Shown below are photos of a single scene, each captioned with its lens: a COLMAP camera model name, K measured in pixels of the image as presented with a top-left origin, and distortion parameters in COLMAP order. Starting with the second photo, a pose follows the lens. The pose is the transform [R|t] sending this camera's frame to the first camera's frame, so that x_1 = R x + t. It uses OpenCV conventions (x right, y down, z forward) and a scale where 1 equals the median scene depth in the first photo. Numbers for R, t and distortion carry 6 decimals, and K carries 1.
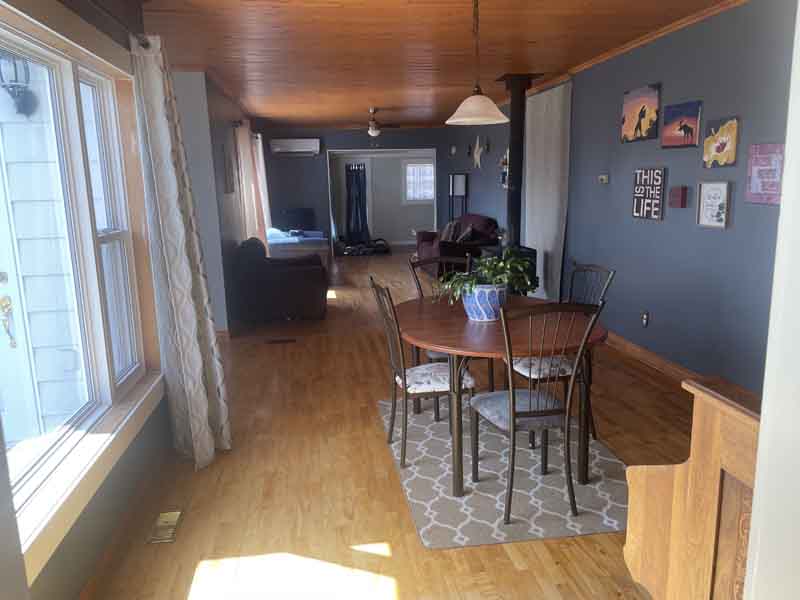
lens RADIAL K [[606.9, 0, 402.9], [0, 606.9, 301.3], [0, 0, 1]] dist [0.089273, -0.118860]
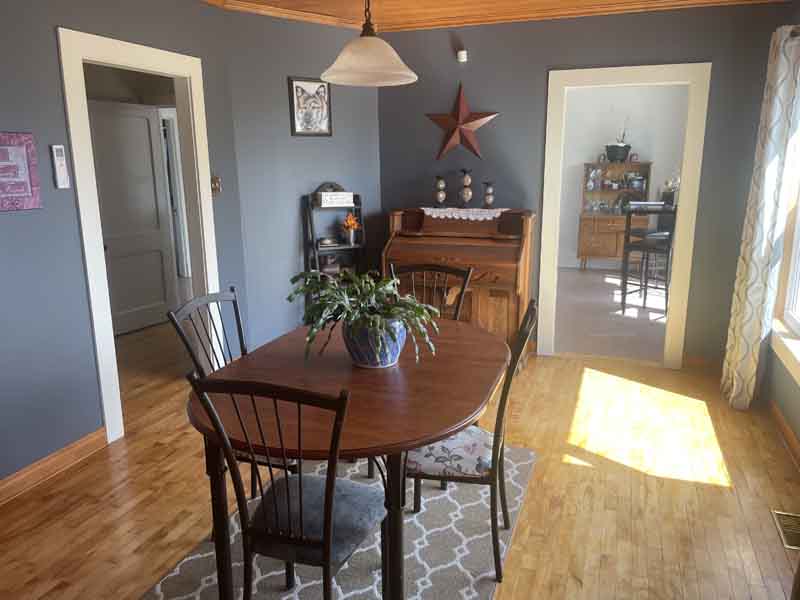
lens RADIAL K [[608.8, 0, 402.3], [0, 608.8, 291.0], [0, 0, 1]] dist [0.087961, -0.121283]
pose [[-0.882240, -0.075752, 0.464665, -0.178599], [0.111498, 0.925275, 0.362540, -0.253536], [-0.457406, 0.371657, -0.807868, 1.257674]]
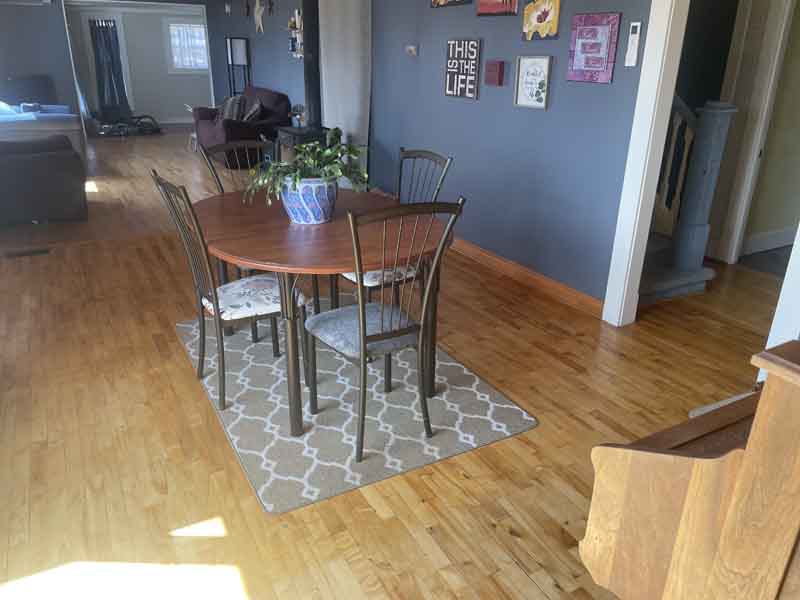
lens RADIAL K [[606.9, 0, 402.9], [0, 606.9, 301.3], [0, 0, 1]] dist [0.089273, -0.118860]
pose [[0.939607, -0.092336, 0.329566, -0.024089], [0.028887, 0.980880, 0.192460, -0.015276], [-0.341035, -0.171316, 0.924308, 0.146497]]
